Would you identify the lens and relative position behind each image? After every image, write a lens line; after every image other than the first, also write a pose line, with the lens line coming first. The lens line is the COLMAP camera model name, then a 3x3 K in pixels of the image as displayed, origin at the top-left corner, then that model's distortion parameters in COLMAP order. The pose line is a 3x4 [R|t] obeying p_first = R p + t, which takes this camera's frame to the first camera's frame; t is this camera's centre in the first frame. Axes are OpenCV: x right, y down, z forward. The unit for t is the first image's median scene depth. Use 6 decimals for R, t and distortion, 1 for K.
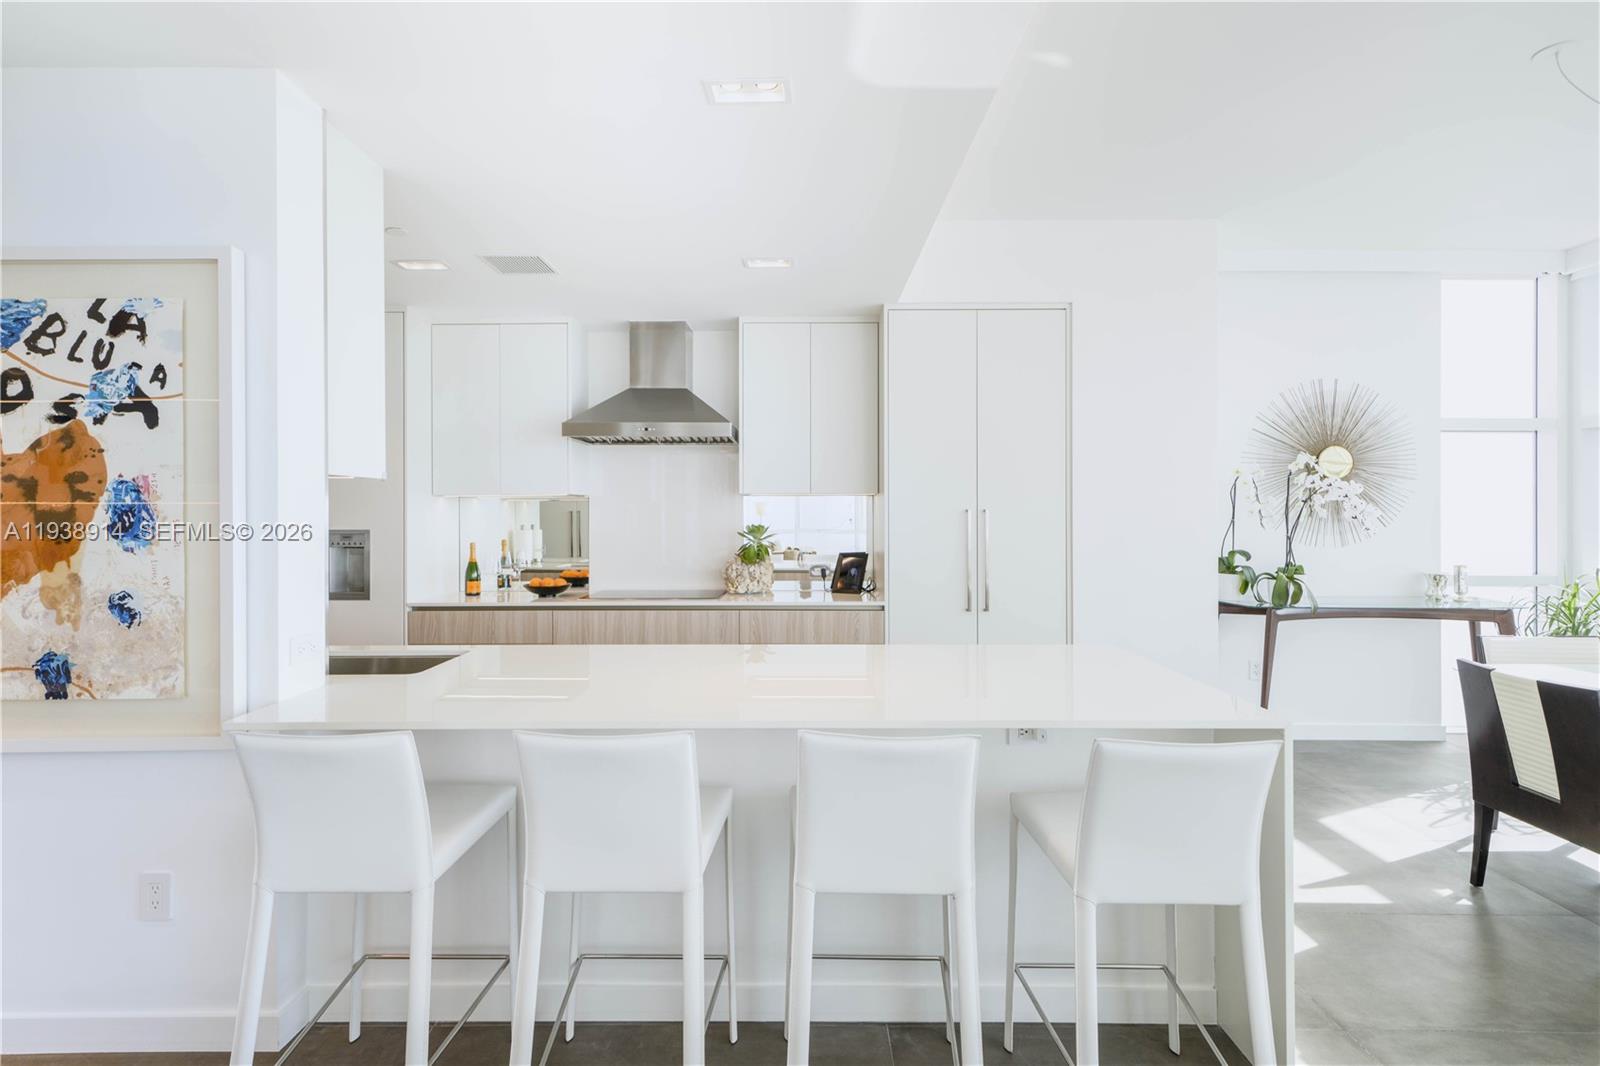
lens RADIAL K [[728.7, 0, 802.0], [0, 728.7, 507.9], [0, 0, 1]] dist [0.002473, 0.000168]
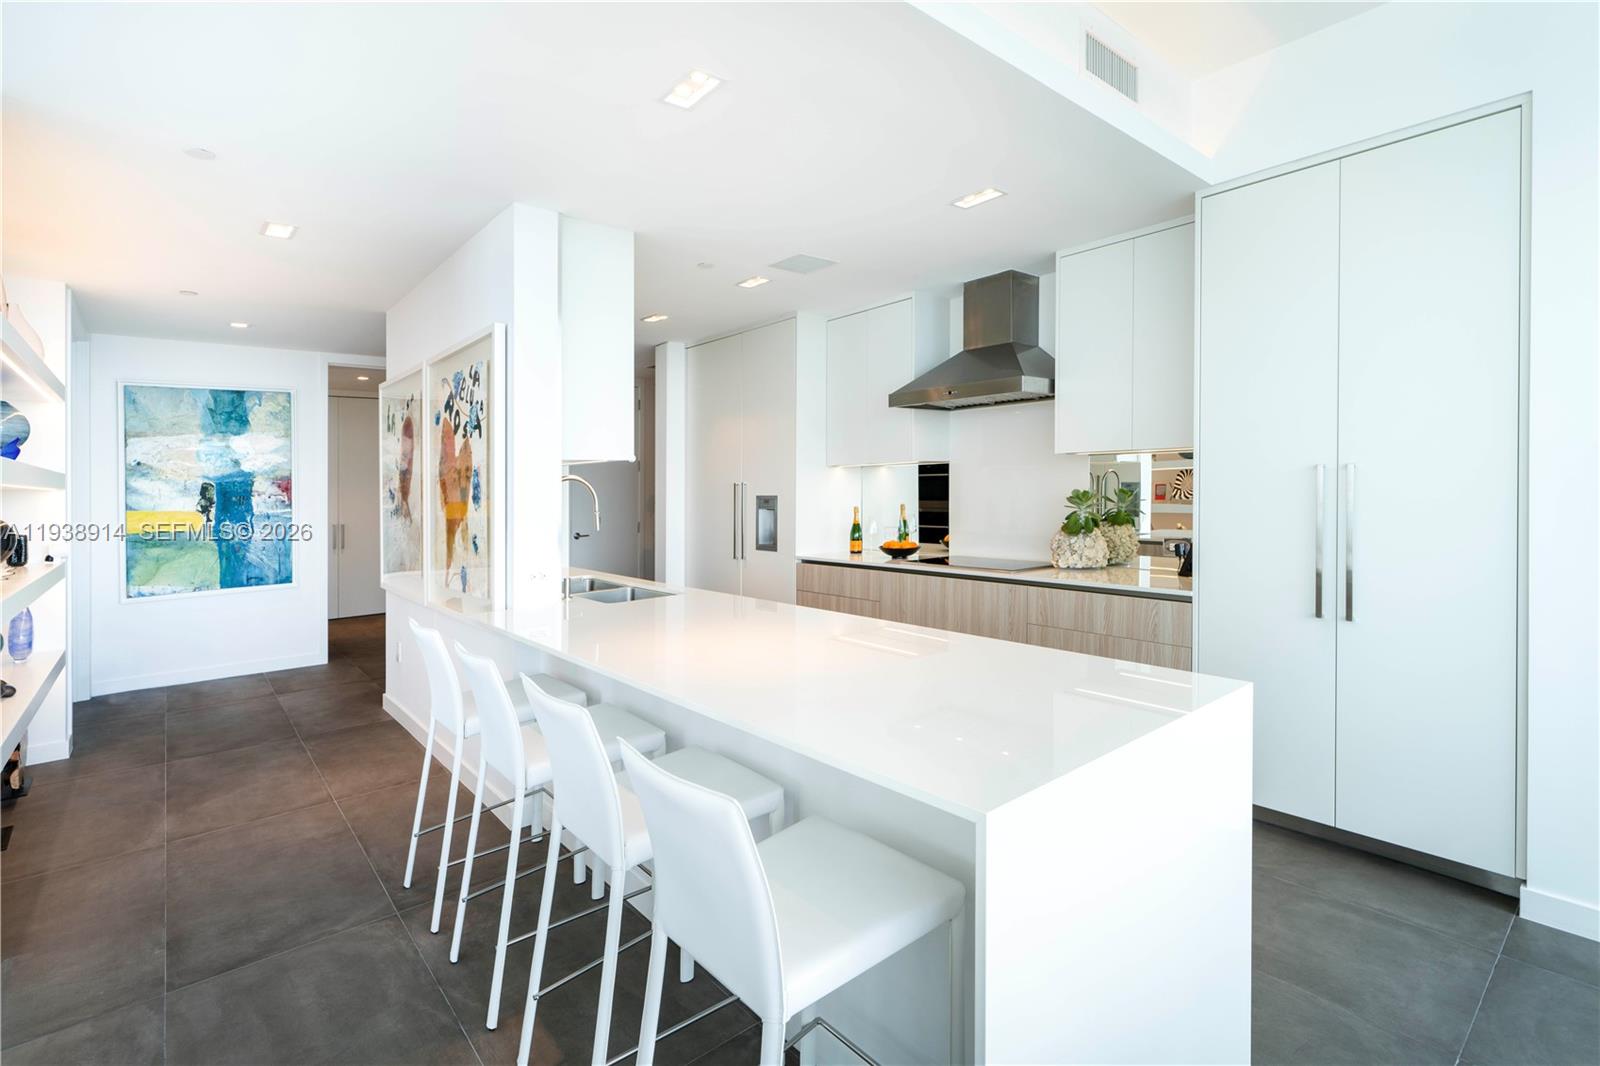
lens RADIAL K [[748.8, 0, 801.4], [0, 748.8, 477.3], [0, 0, 1]] dist [-0.003640, -0.000474]
pose [[0.669775, -0.020842, -0.742271, 0.373636], [0.032224, 0.999480, 0.001013, -0.002010], [0.741864, -0.024597, 0.670099, 0.170726]]
